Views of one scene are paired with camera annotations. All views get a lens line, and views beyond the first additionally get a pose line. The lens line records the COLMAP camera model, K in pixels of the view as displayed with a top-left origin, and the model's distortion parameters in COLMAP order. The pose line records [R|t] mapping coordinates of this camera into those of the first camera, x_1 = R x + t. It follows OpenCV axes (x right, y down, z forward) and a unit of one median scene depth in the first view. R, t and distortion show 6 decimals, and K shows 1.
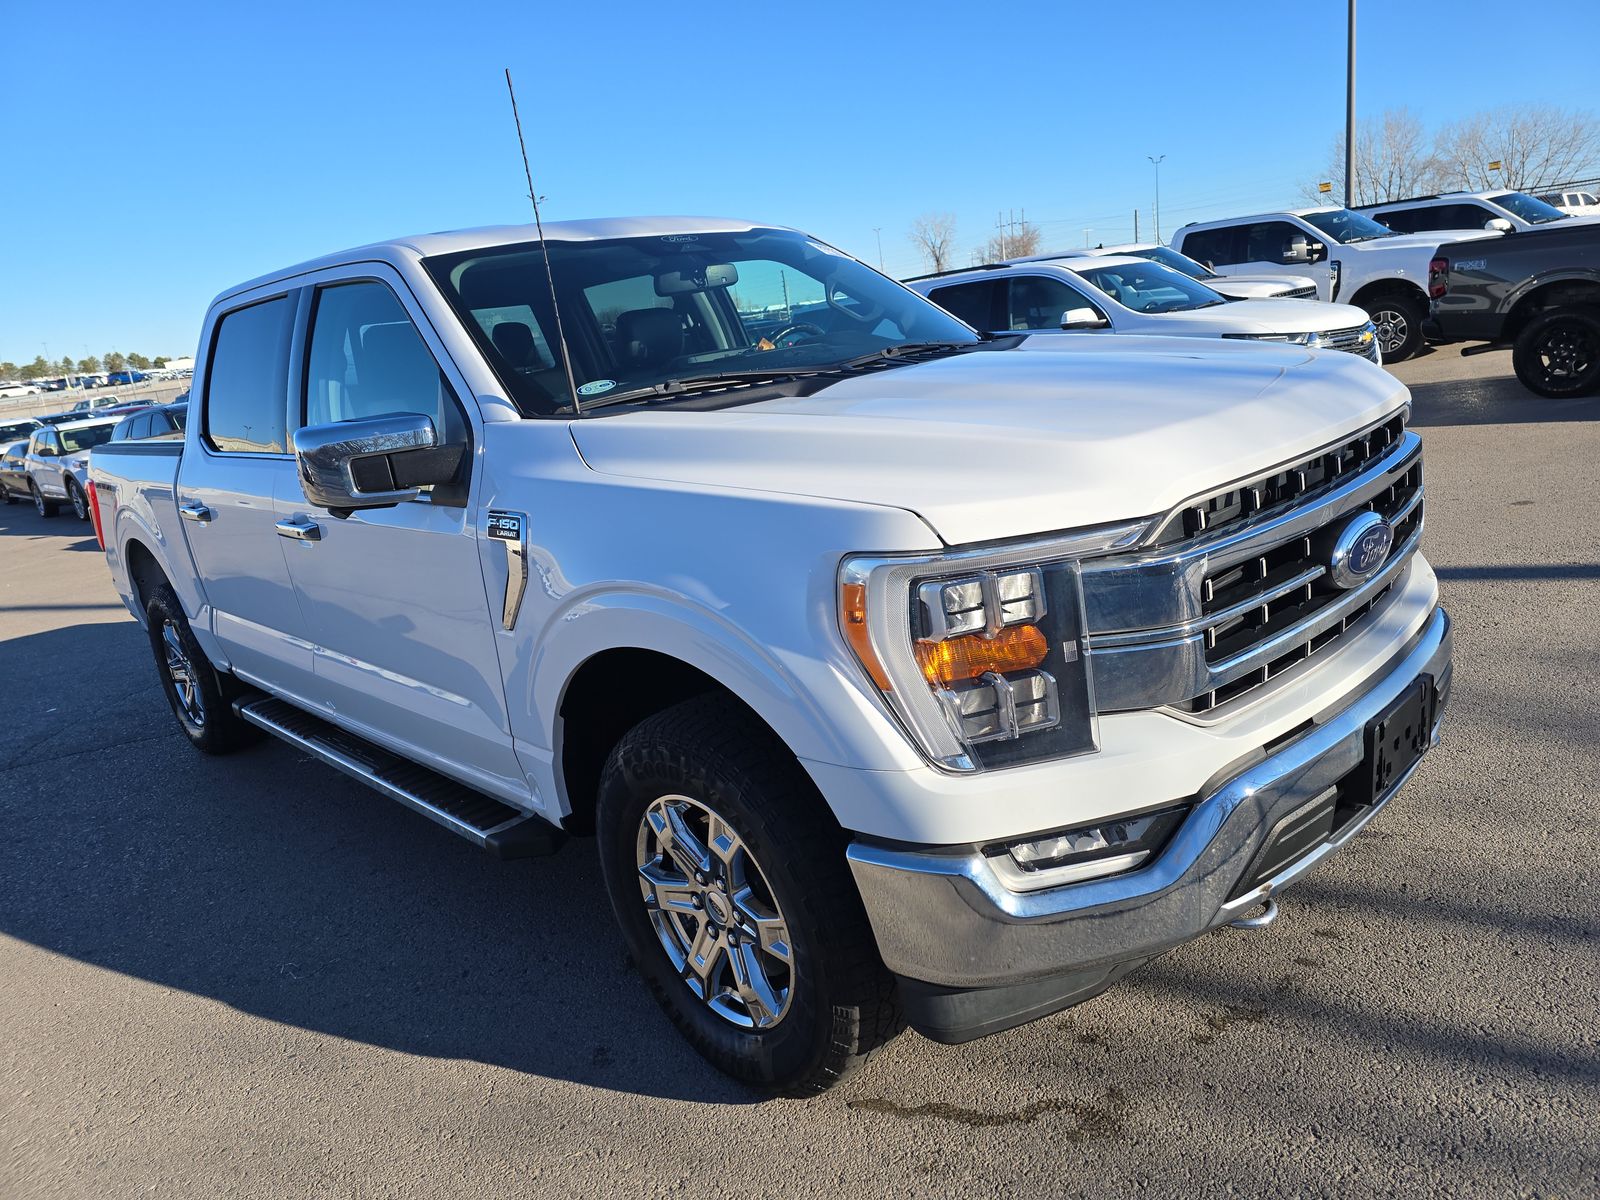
lens RADIAL K [[1072.2, 0, 833.6], [0, 1072.2, 601.0], [0, 0, 1]] dist [0.051579, -0.046262]
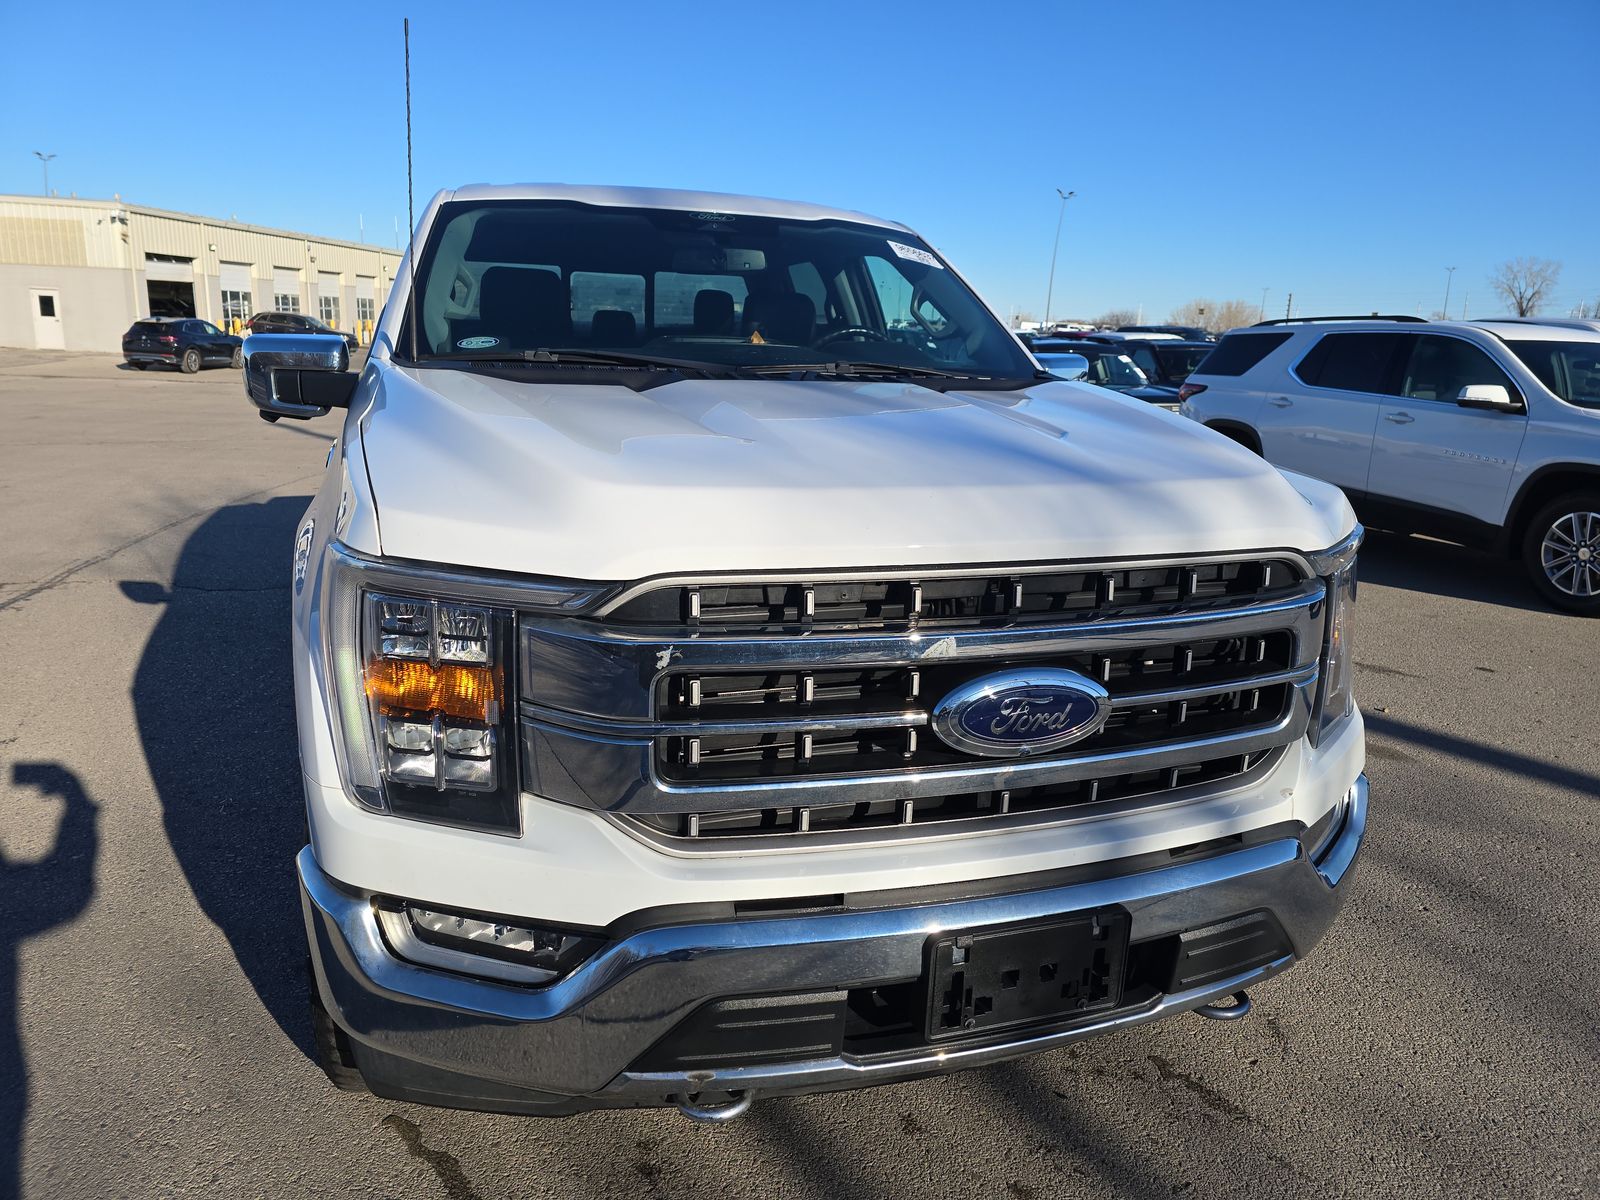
lens RADIAL K [[1072.2, 0, 800.6], [0, 1072.2, 598.1], [0, 0, 1]] dist [0.051579, -0.046262]
pose [[0.887709, 0.256568, -0.382290, 0.557700], [-0.256492, 0.965139, 0.052142, -0.111426], [0.382341, 0.051768, 0.922570, 0.225495]]
